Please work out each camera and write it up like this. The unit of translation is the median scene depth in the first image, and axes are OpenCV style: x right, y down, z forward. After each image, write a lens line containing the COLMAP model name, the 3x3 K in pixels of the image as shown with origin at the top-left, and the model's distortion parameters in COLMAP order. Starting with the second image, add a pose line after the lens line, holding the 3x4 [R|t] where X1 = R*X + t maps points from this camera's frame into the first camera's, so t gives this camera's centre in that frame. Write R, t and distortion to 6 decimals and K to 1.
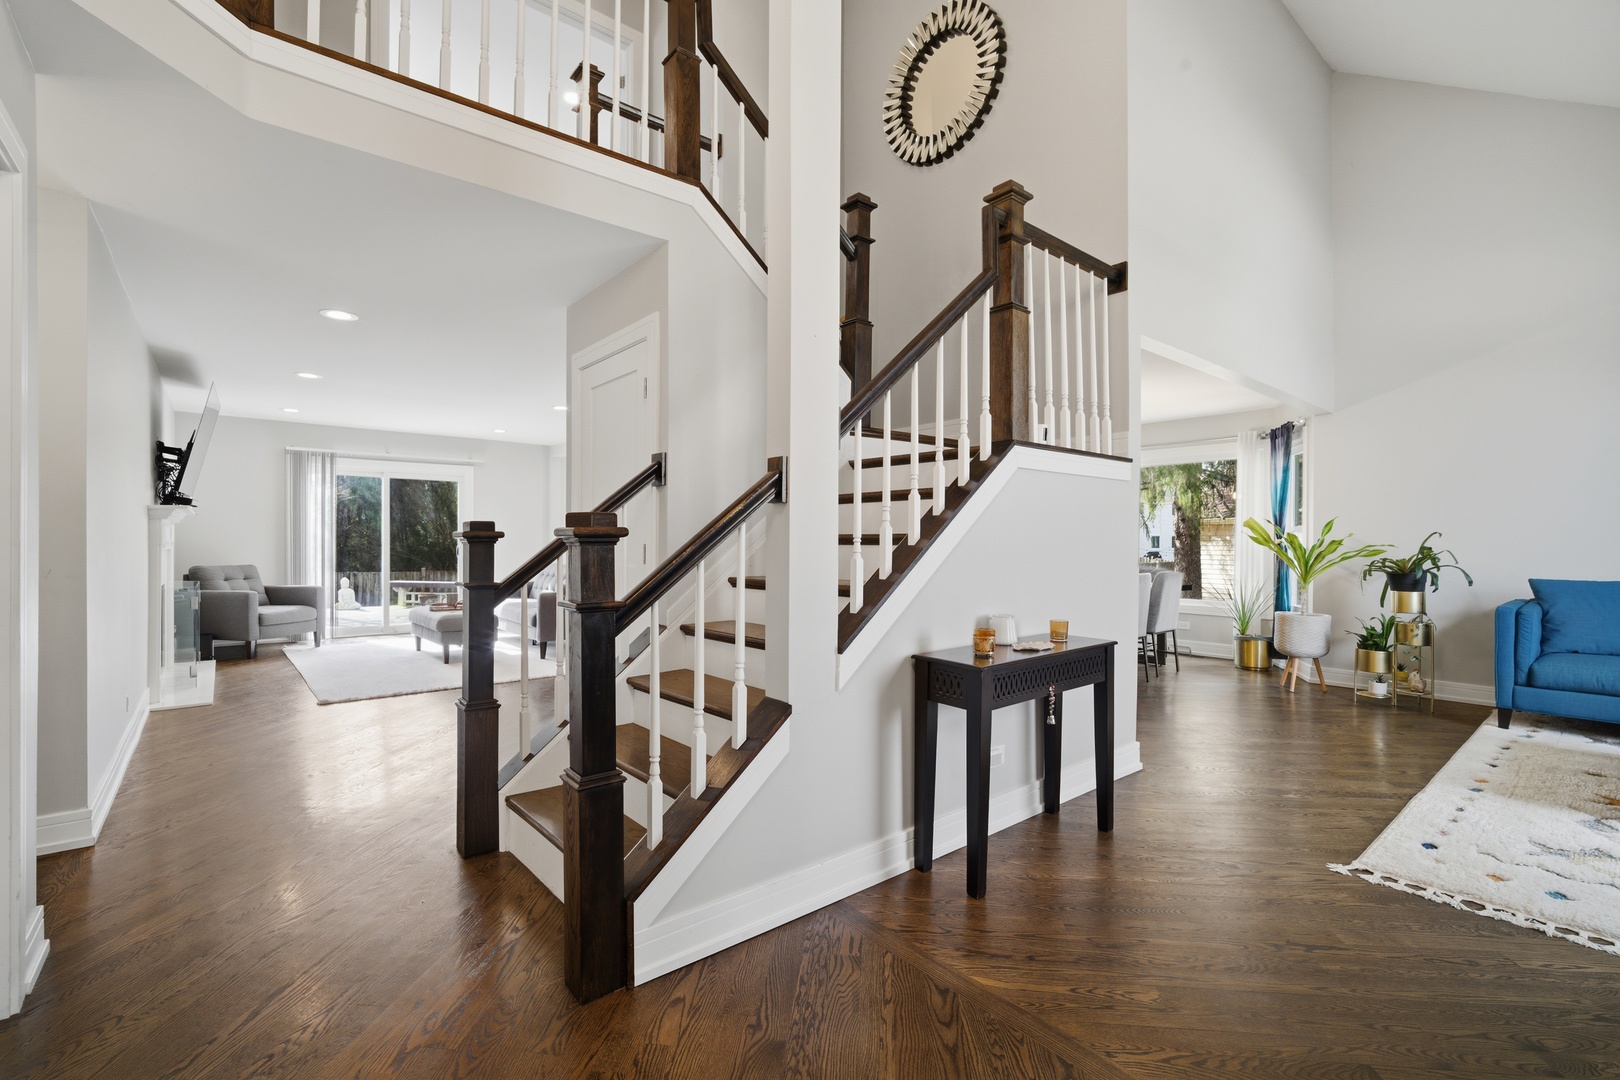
lens RADIAL K [[704.3, 0, 808.7], [0, 704.3, 540.7], [0, 0, 1]] dist [-0.004734, 0.001332]
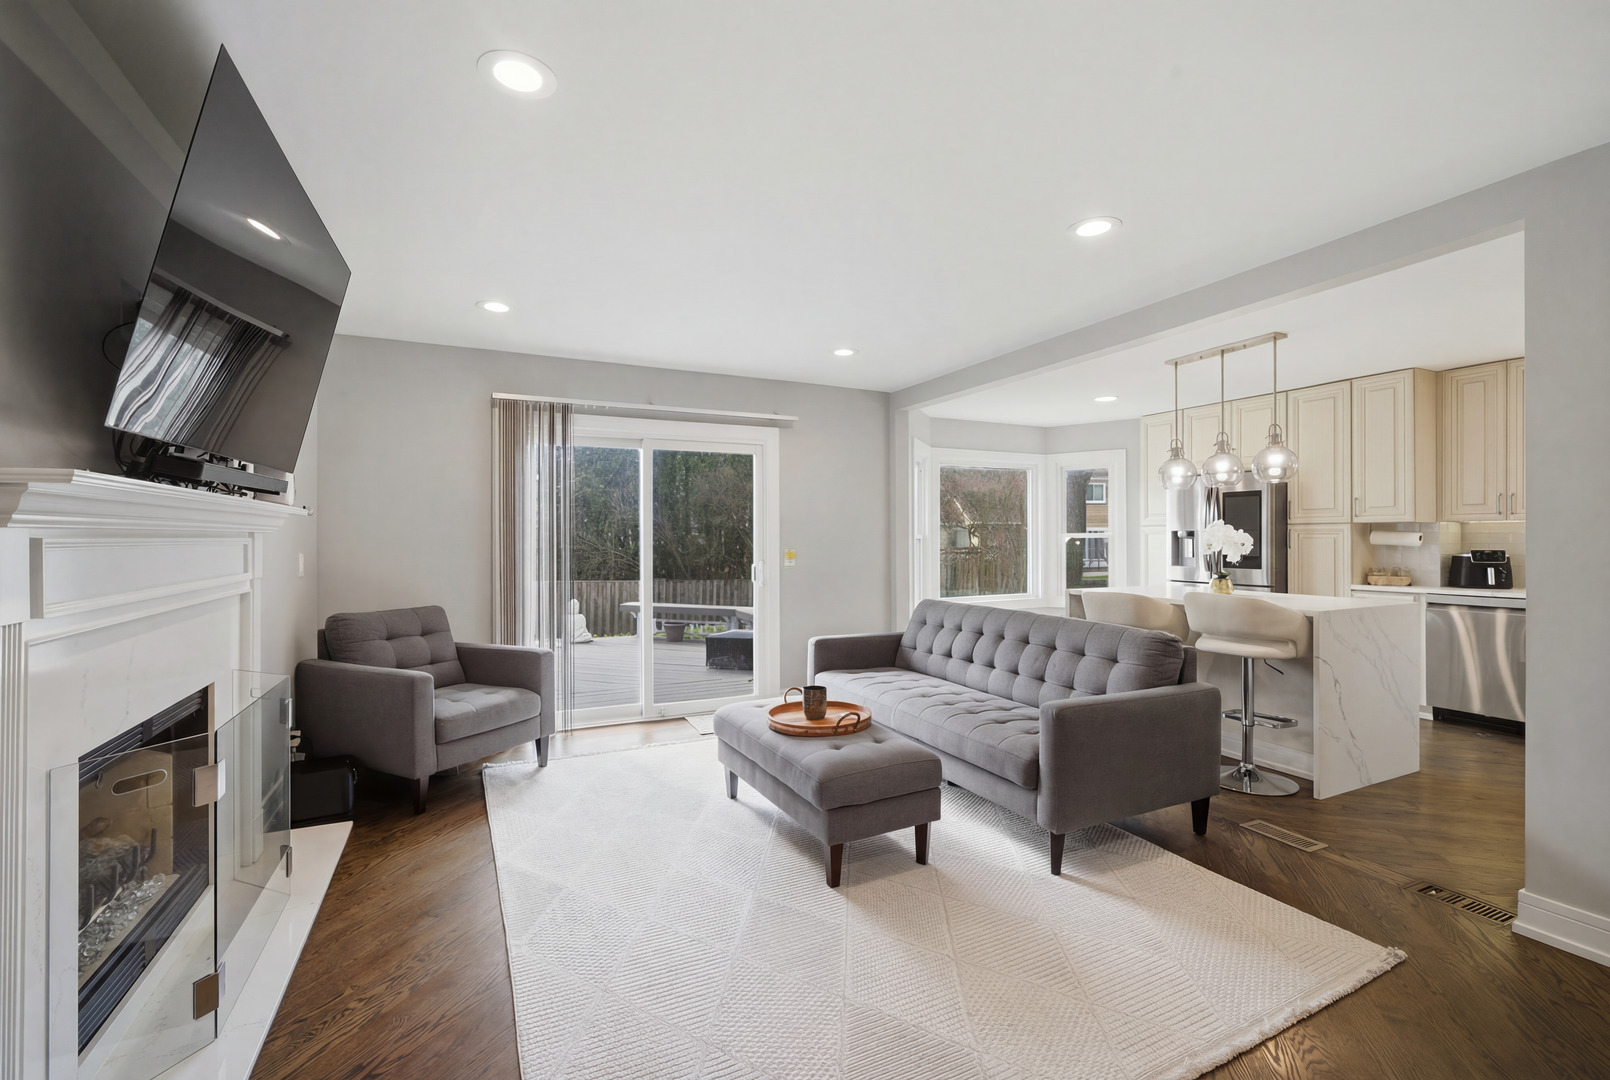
lens RADIAL K [[700.0, 0, 806.1], [0, 700.0, 539.5], [0, 0, 1]] dist [-0.004734, 0.001332]
pose [[0.968282, -0.007496, -0.249748, -0.233704], [0.004841, 0.999925, -0.011245, -0.006598], [0.249814, 0.009679, 0.968246, 0.336482]]
